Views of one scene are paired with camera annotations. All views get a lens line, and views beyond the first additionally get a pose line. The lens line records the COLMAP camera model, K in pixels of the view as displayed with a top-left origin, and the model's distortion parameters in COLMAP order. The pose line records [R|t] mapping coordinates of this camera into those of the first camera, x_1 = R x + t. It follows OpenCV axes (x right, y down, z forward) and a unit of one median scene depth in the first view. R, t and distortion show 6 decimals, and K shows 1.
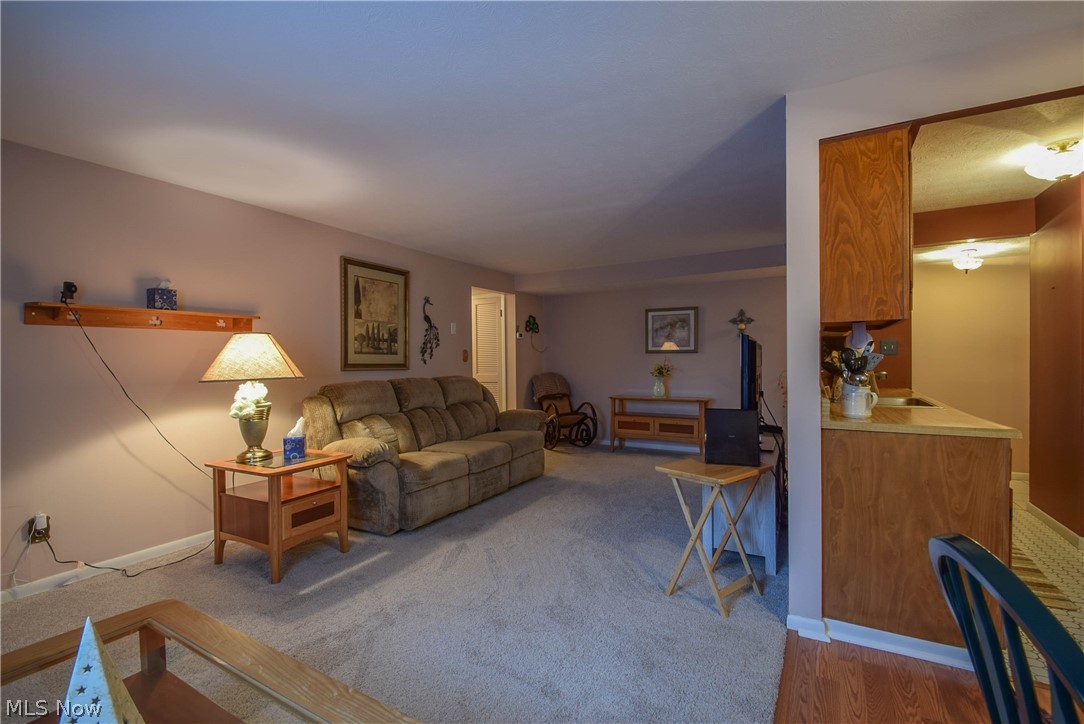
lens RADIAL K [[483.5, 0, 542.3], [0, 483.5, 360.2], [0, 0, 1]] dist [-0.004363, -0.002033]
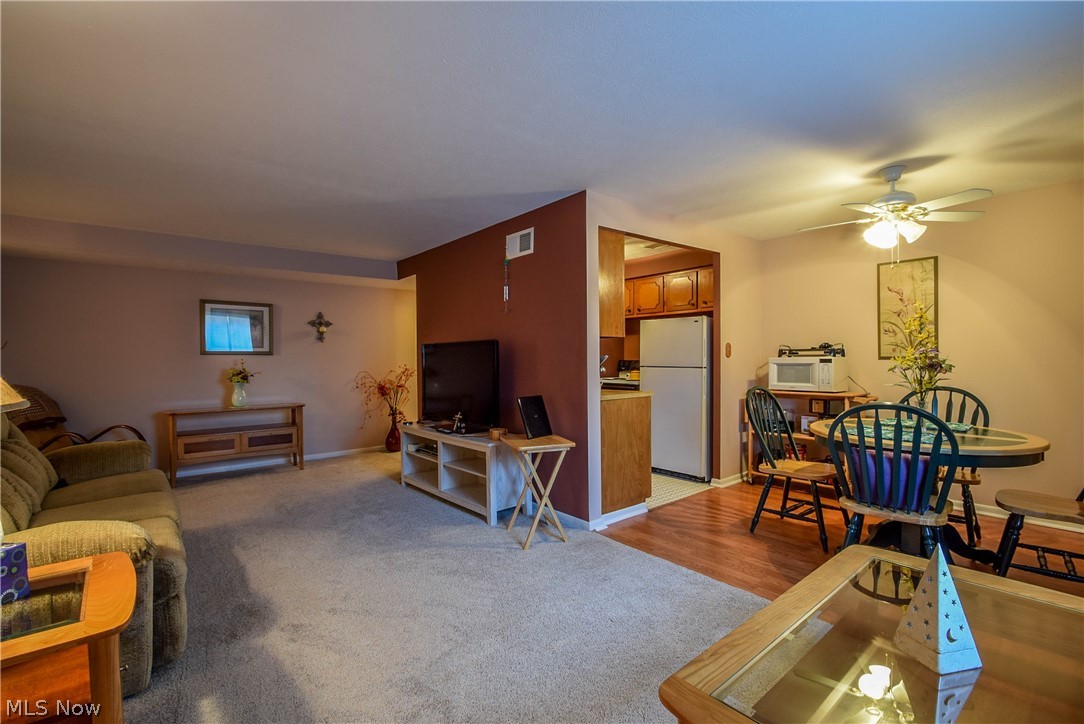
lens RADIAL K [[483.5, 0, 540.4], [0, 483.5, 361.7], [0, 0, 1]] dist [-0.004363, -0.002033]
pose [[0.331824, -0.002460, 0.943338, -0.385289], [0.008140, 0.999967, -0.000255, 0.002332], [-0.943306, 0.007764, 0.331833, 0.235480]]
